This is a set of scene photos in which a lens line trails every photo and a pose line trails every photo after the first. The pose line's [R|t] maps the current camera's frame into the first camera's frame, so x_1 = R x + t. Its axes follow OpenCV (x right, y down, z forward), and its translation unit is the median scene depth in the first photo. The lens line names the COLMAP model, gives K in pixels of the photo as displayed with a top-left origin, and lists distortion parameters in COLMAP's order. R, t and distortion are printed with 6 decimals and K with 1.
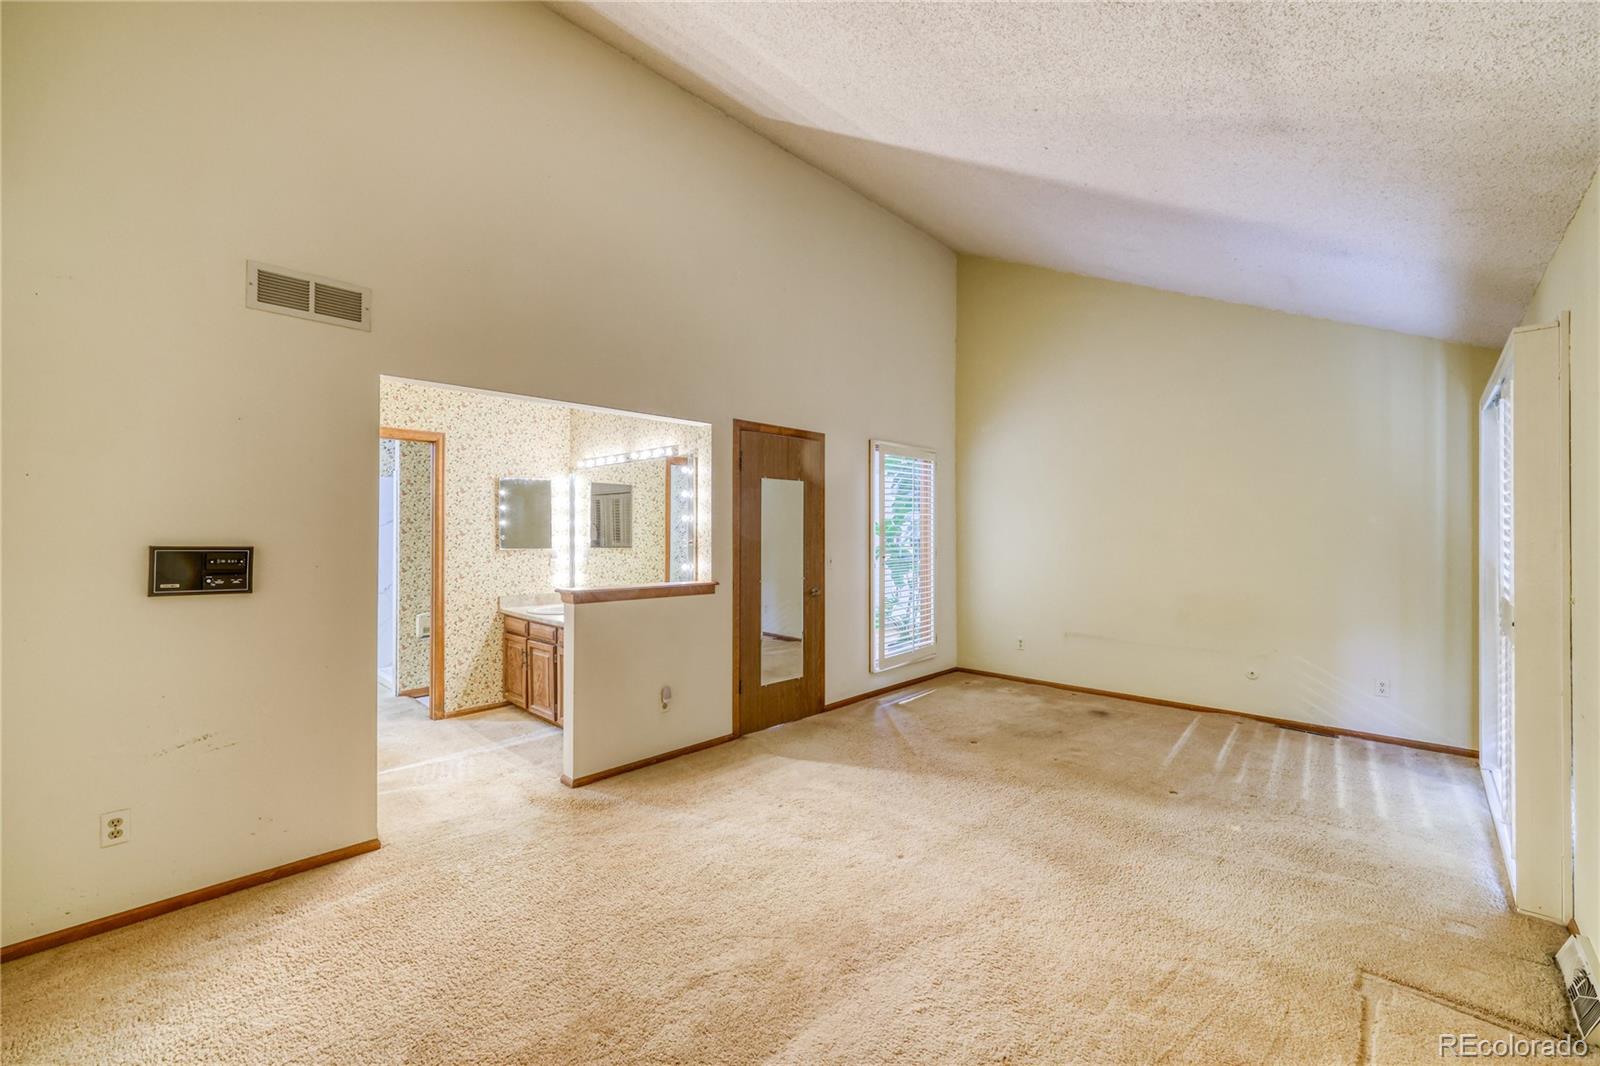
lens RADIAL K [[646.6, 0, 807.0], [0, 646.6, 533.6], [0, 0, 1]] dist [-0.004354, 0.000035]
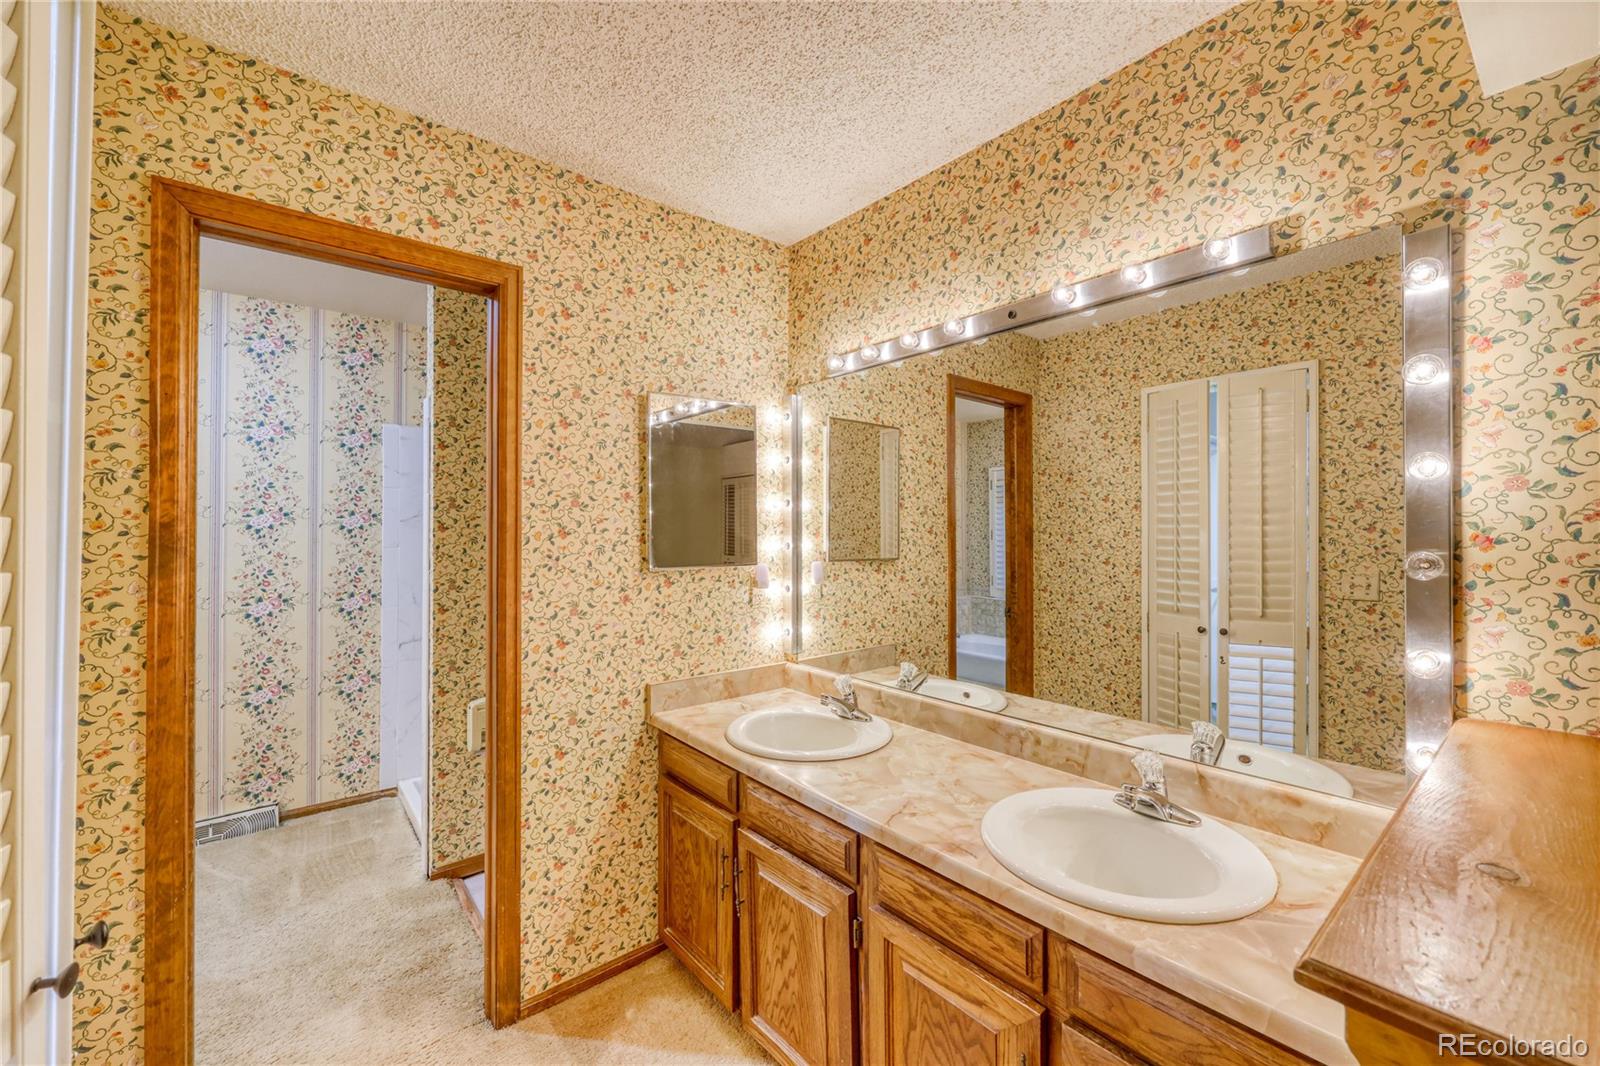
lens RADIAL K [[646.6, 0, 794.2], [0, 646.6, 525.5], [0, 0, 1]] dist [-0.004354, 0.000035]
pose [[0.992200, -0.002736, -0.124624, -0.347036], [0.002038, 0.999982, -0.005726, -0.001068], [0.124637, 0.005427, 0.992188, 0.629471]]
